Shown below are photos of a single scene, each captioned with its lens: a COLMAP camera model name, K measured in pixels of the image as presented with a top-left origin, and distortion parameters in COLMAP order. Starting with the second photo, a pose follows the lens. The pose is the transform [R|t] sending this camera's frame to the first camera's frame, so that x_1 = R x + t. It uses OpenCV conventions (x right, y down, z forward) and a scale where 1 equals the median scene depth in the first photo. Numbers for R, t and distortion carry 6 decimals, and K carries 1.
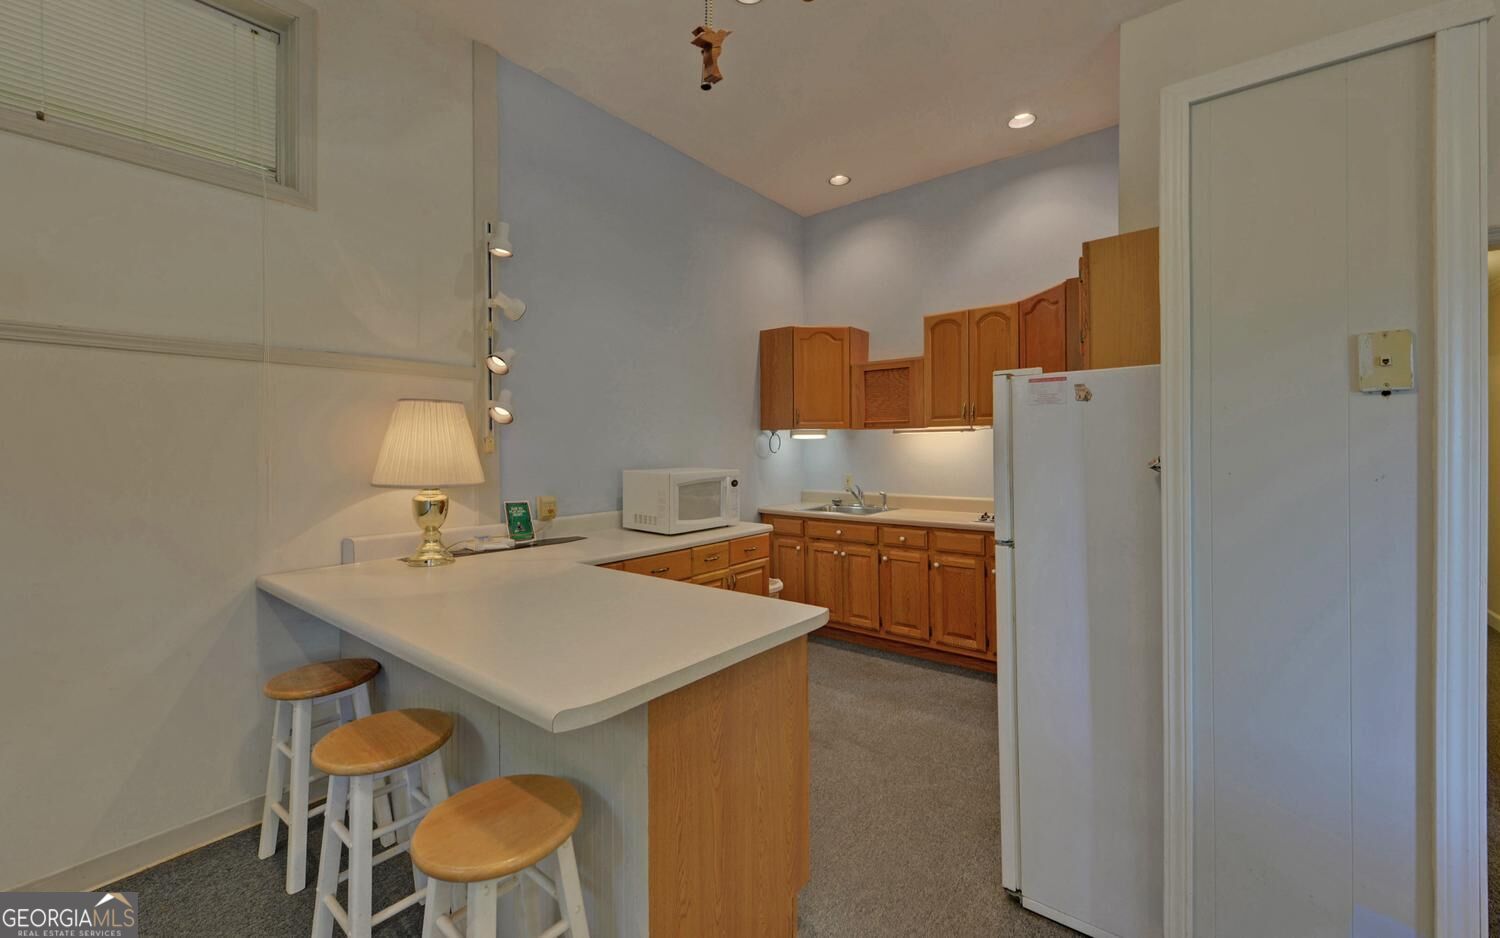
lens RADIAL K [[603.5, 0, 752.4], [0, 603.5, 468.4], [0, 0, 1]] dist [0.015098, 0.000057]
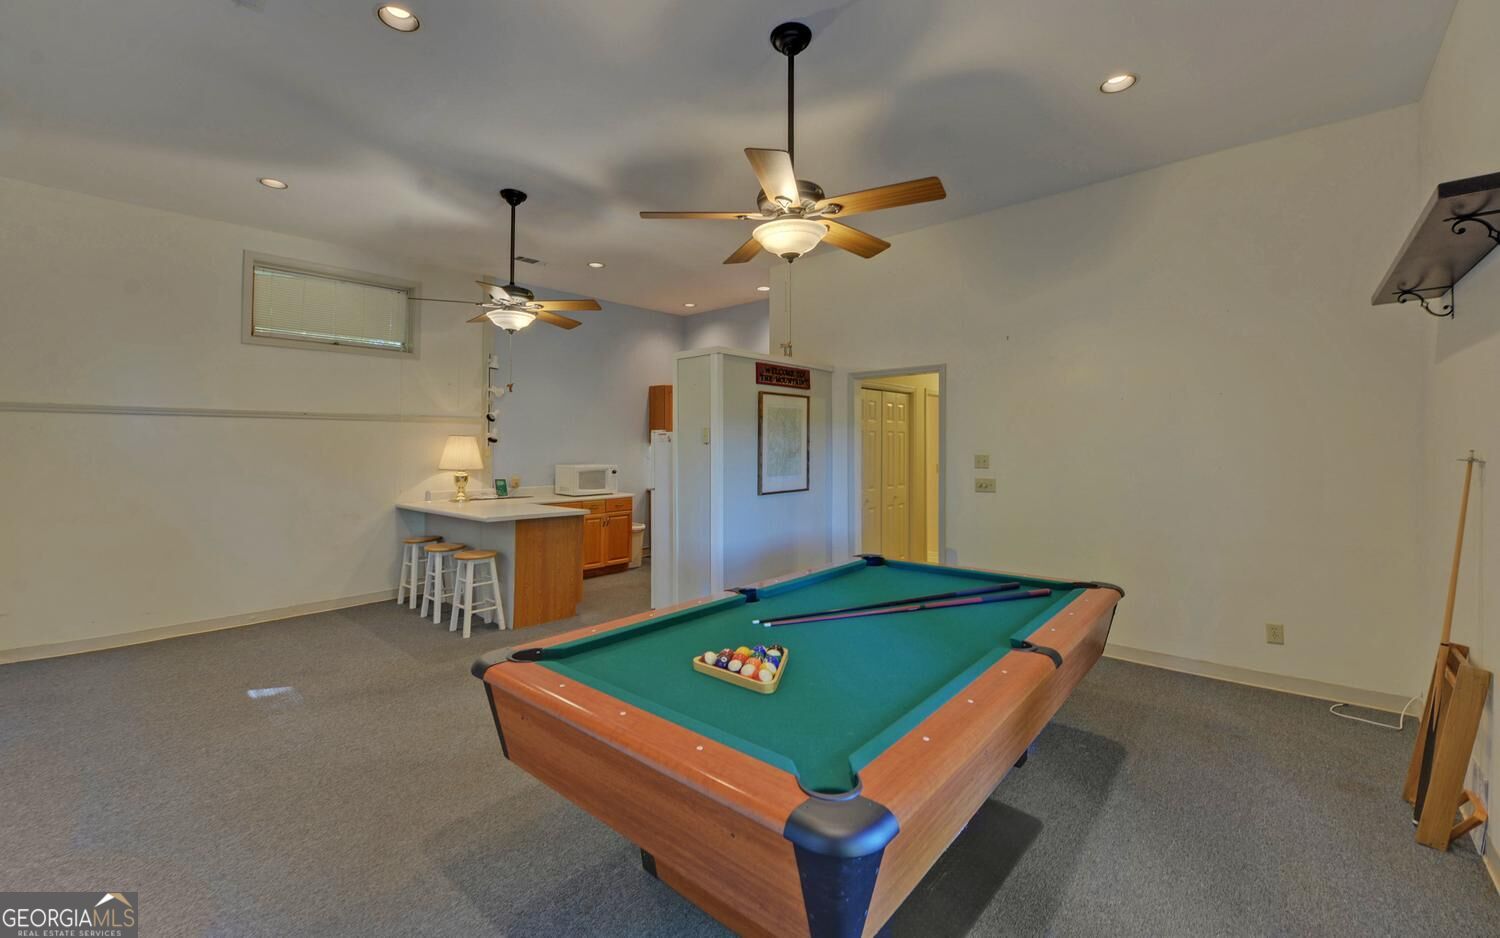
lens RADIAL K [[603.5, 0, 749.4], [0, 603.5, 454.6], [0, 0, 1]] dist [0.015098, 0.000057]
pose [[0.998262, 0.005409, -0.058681, 0.755127], [-0.006755, 0.999718, -0.022751, 0.013751], [0.058541, 0.023108, 0.998018, -1.339922]]
